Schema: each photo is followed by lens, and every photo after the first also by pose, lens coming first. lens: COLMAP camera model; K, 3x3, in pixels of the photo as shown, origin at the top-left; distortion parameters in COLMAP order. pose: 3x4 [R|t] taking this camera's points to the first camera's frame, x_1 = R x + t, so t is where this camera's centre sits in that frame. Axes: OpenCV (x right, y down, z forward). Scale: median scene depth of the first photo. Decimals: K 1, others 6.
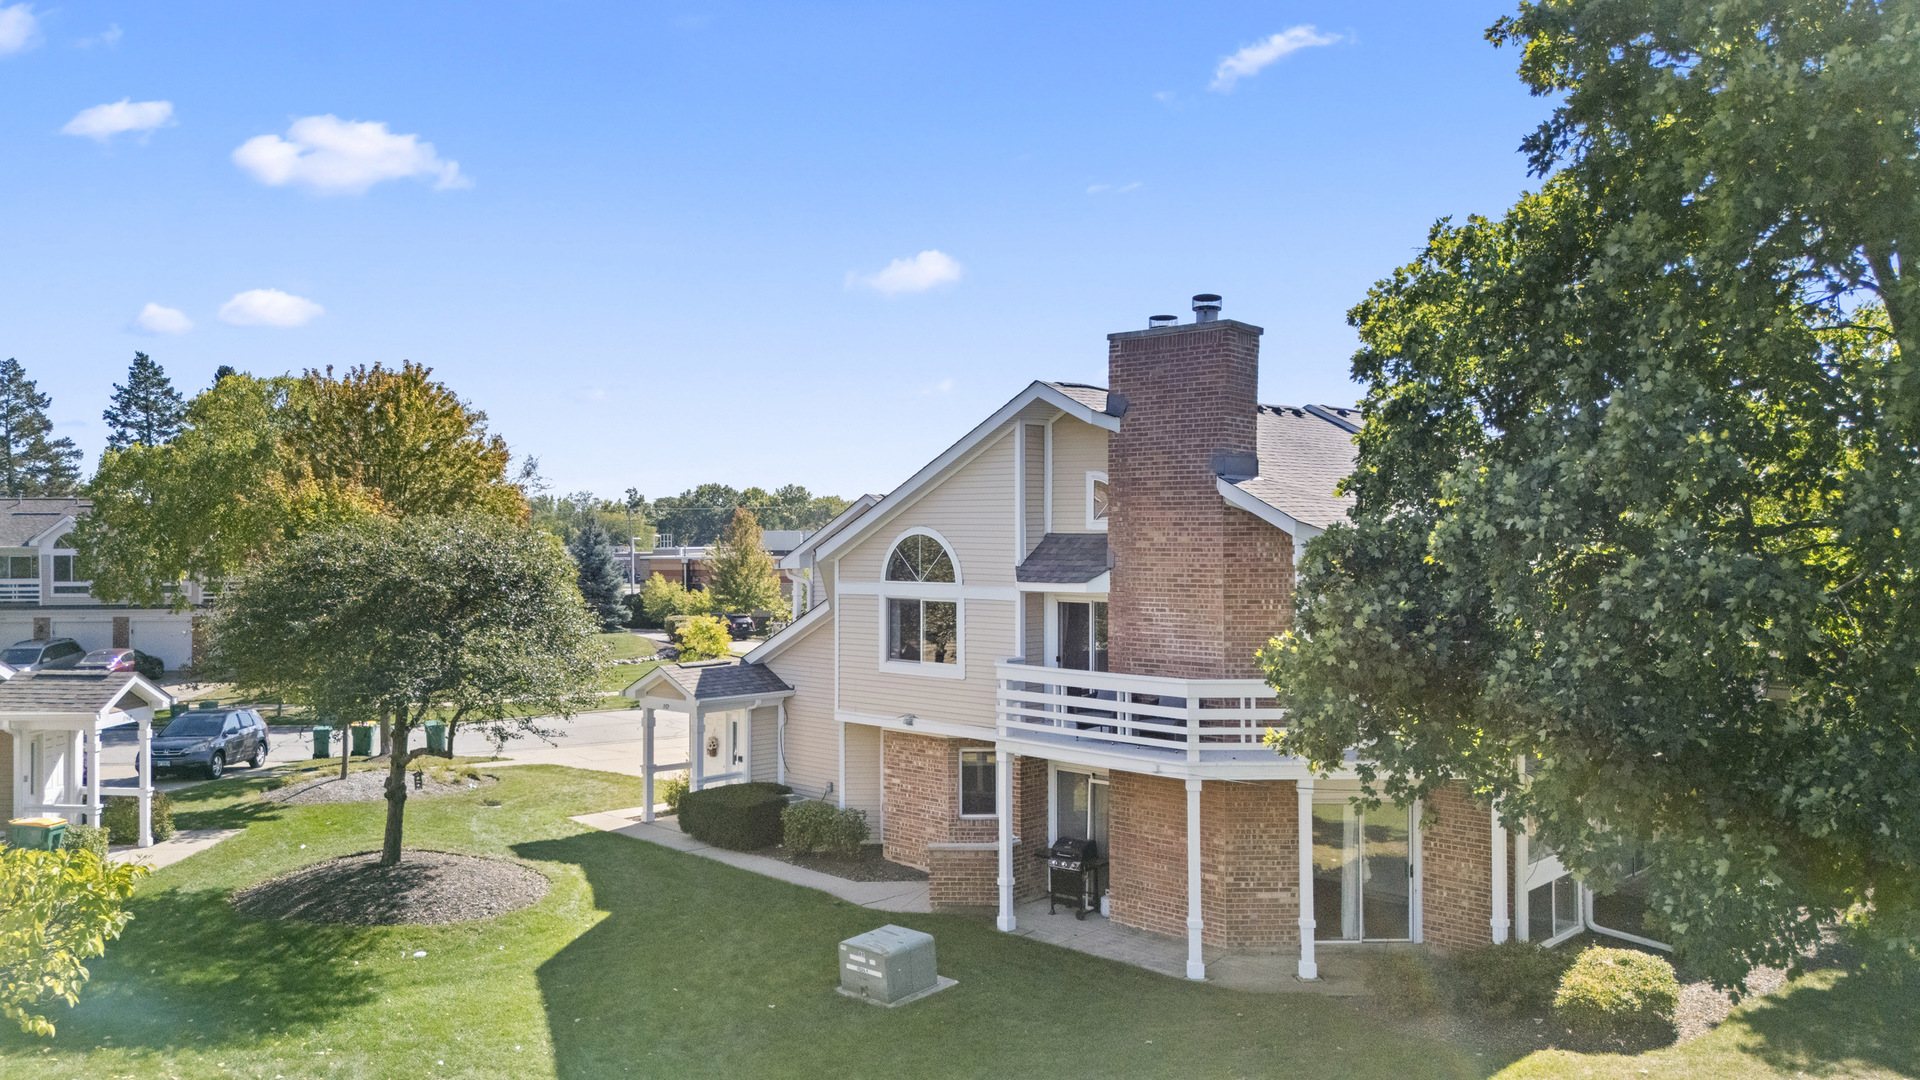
lens RADIAL K [[1398.5, 0, 1001.3], [0, 1398.5, 534.8], [0, 0, 1]] dist [0.069670, -0.000086]
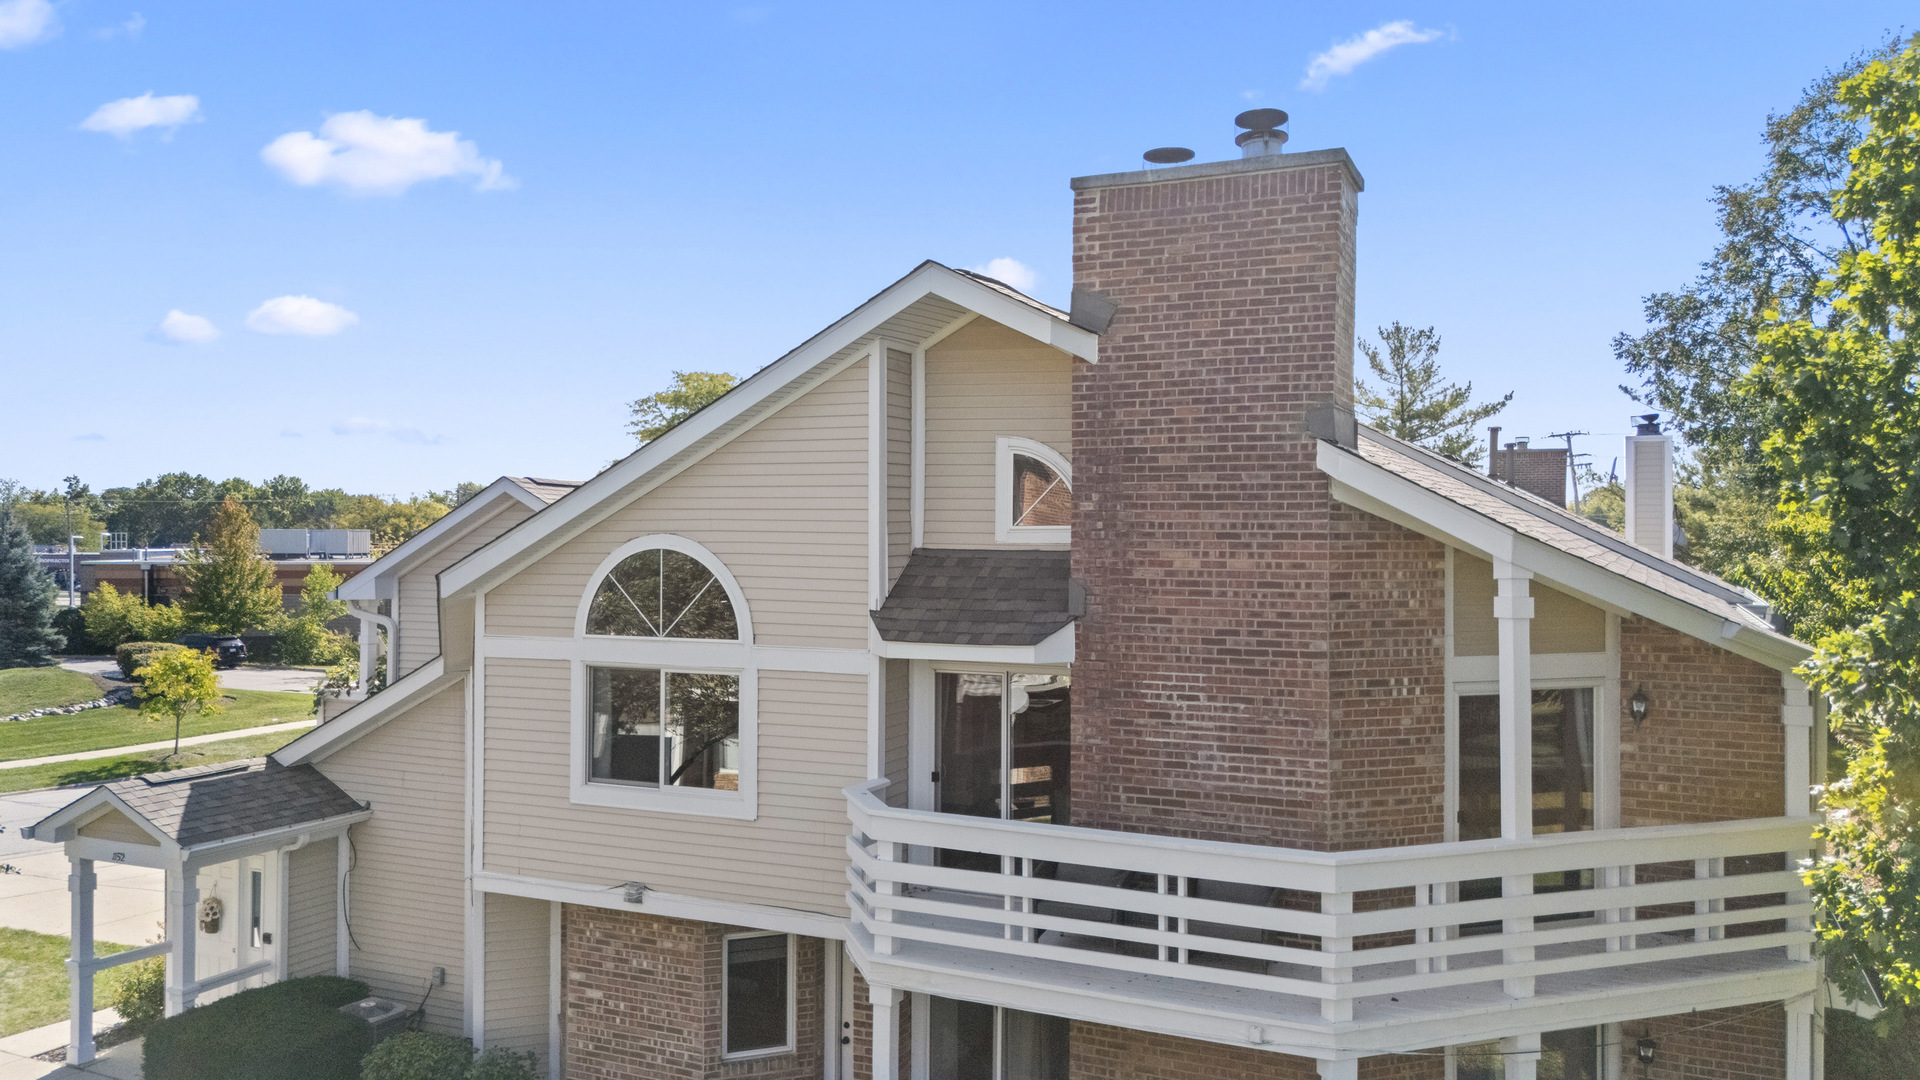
lens RADIAL K [[1393.0, 0, 960.0], [0, 1393.0, 540.0], [0, 0, 1]] dist [0.067579, -0.061719]
pose [[0.954740, 0.004200, 0.297411, -0.088126], [-0.005353, 0.999981, 0.003061, -0.004894], [-0.297392, -0.004514, 0.954745, 0.367381]]
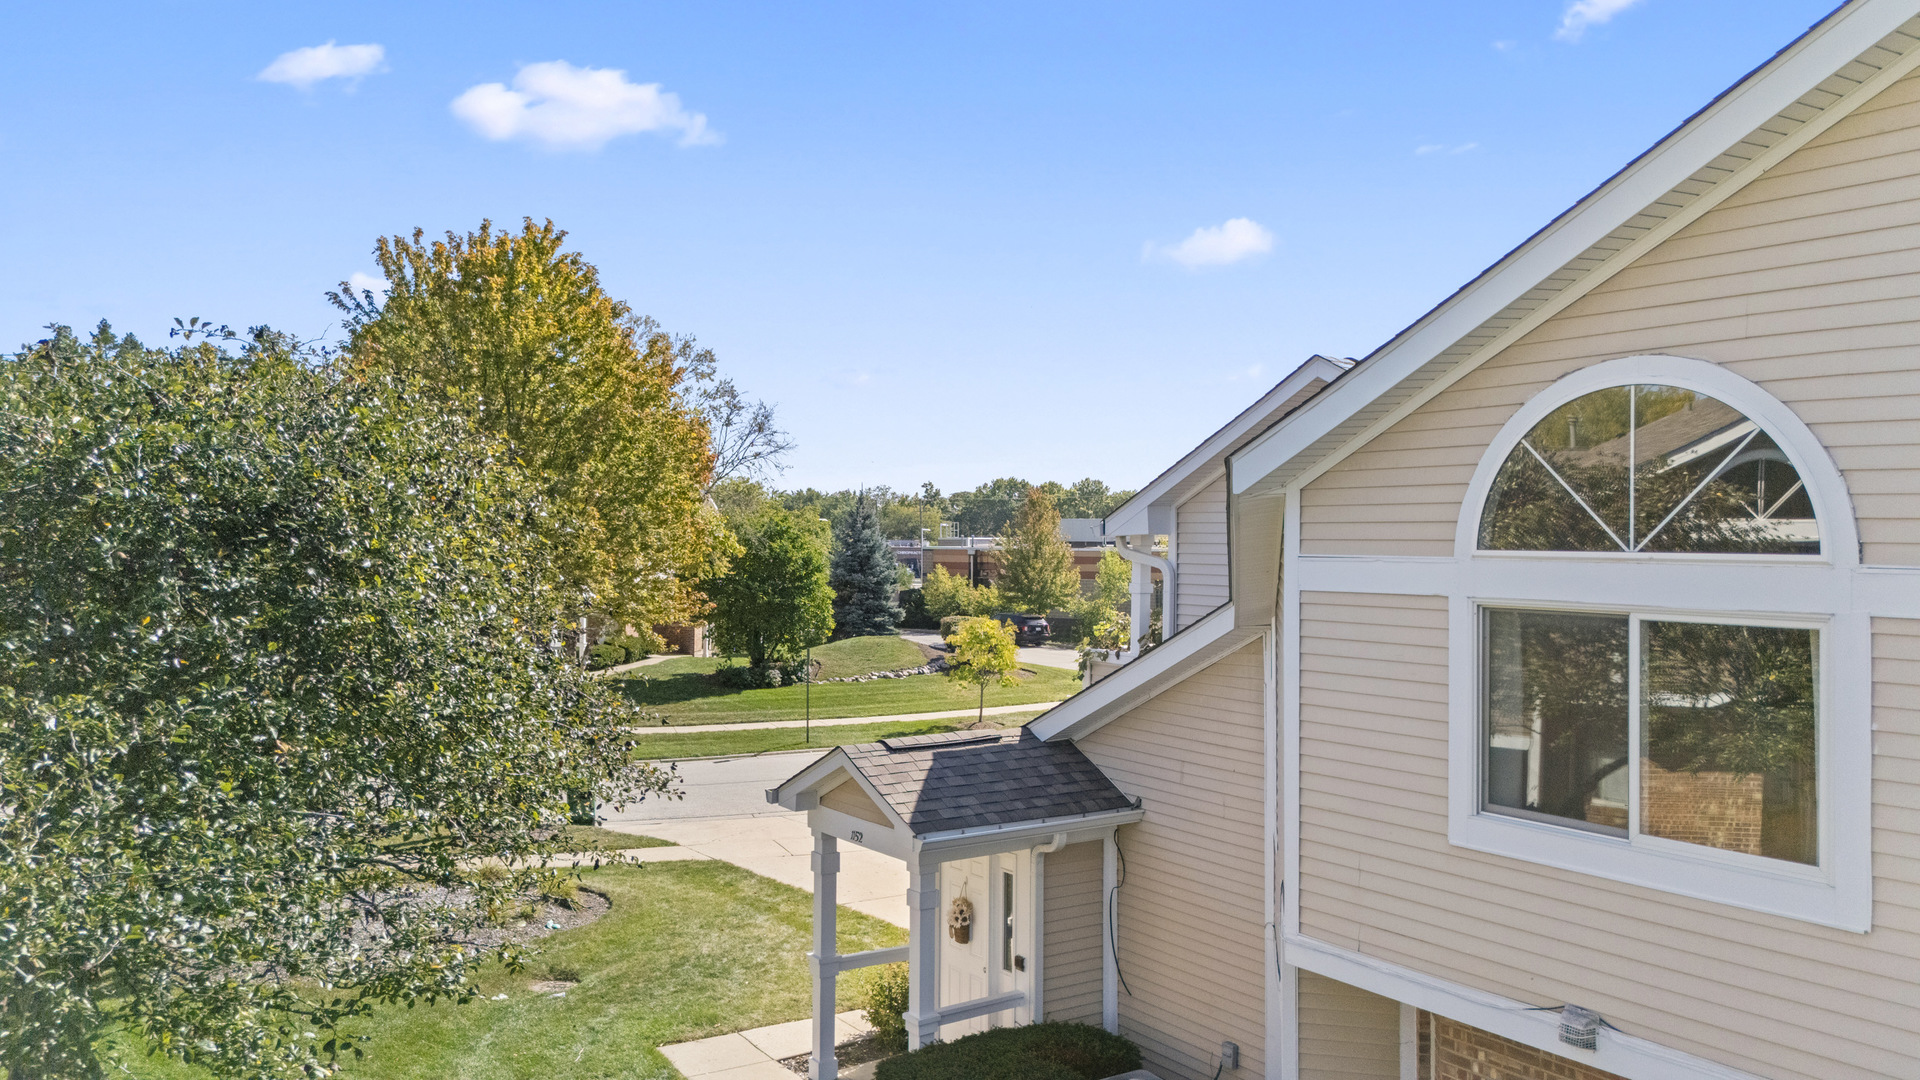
lens RADIAL K [[1393.0, 0, 960.0], [0, 1393.0, 540.0], [0, 0, 1]] dist [0.067579, -0.061719]
pose [[0.971595, 0.005775, -0.236577, -0.100229], [-0.004801, 0.999977, 0.004691, 0.025368], [0.236599, -0.003422, 0.971601, 0.565545]]
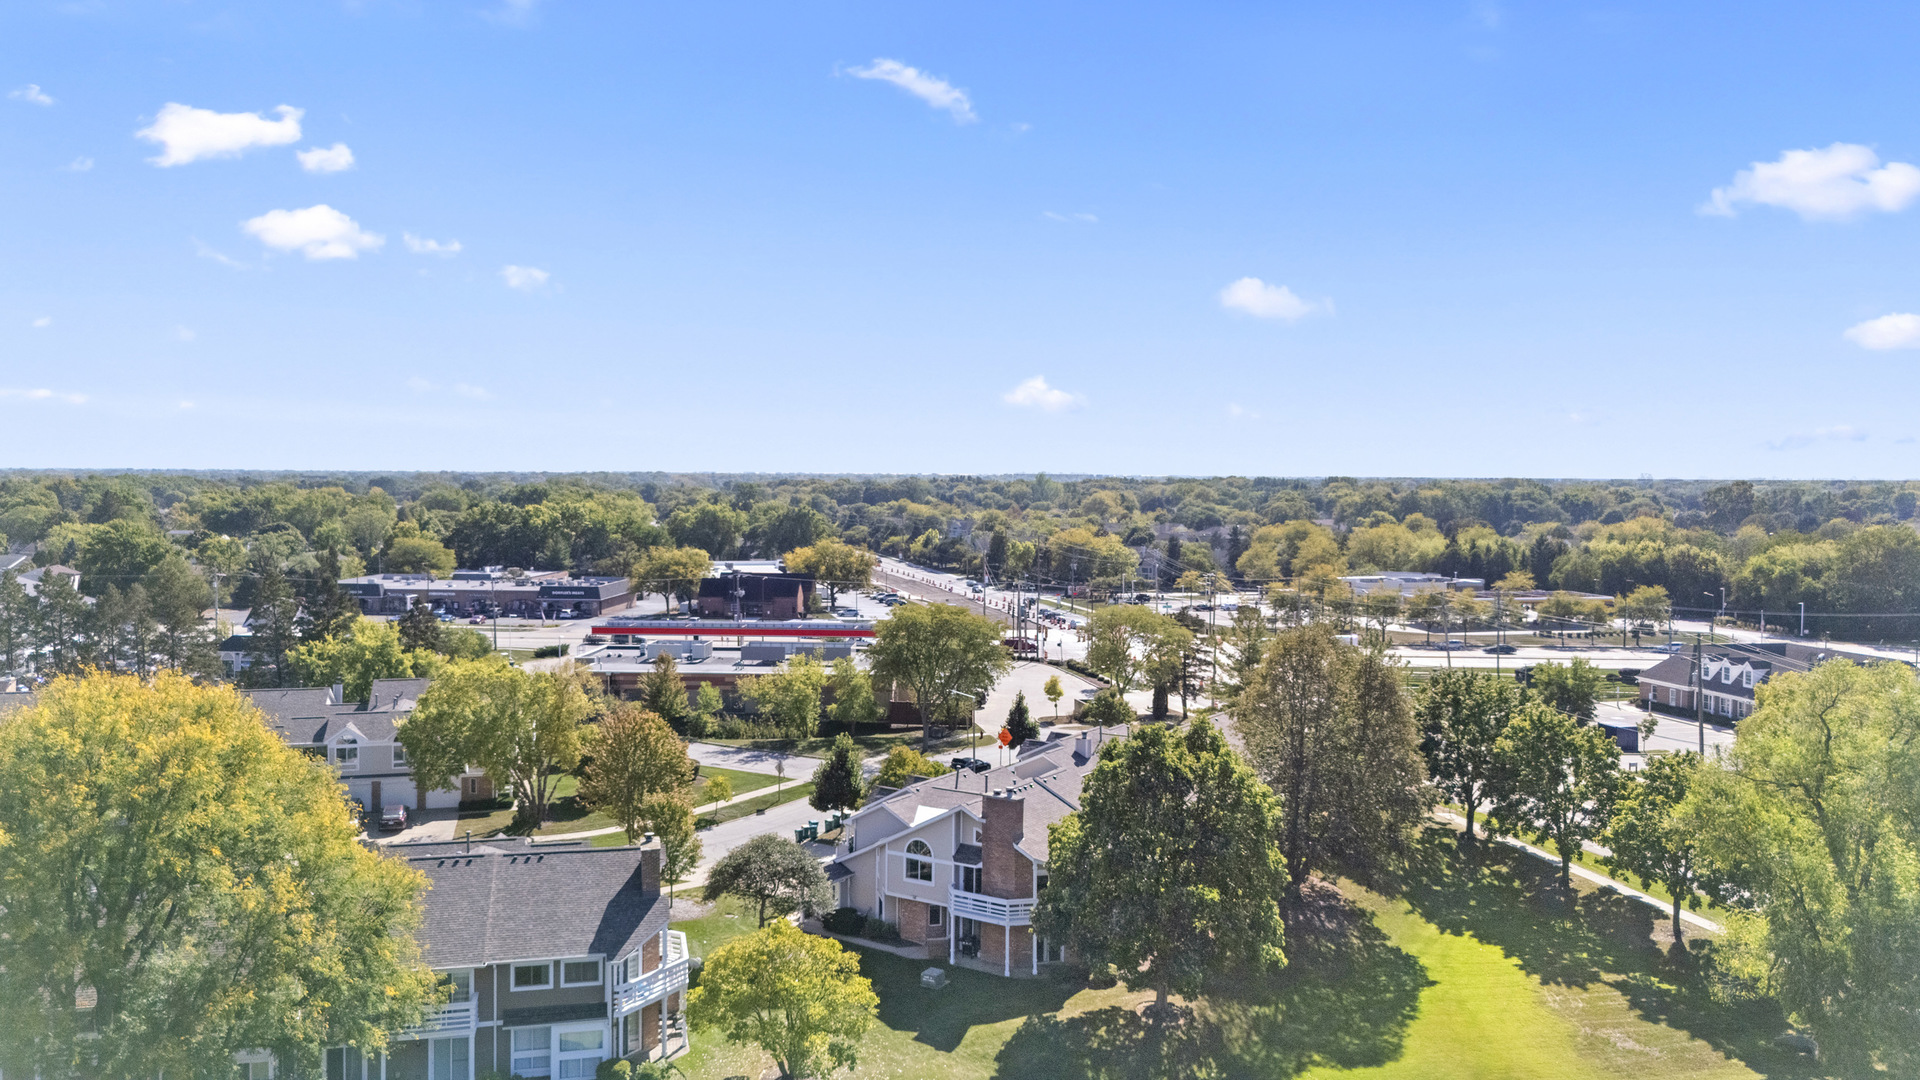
lens RADIAL K [[1393.0, 0, 960.0], [0, 1393.0, 540.0], [0, 0, 1]] dist [0.067579, -0.061719]
pose [[0.985370, 0.003414, 0.170392, -0.421400], [-0.010680, 0.999071, 0.041744, -0.675629], [-0.170091, -0.042954, 0.984492, -1.761661]]
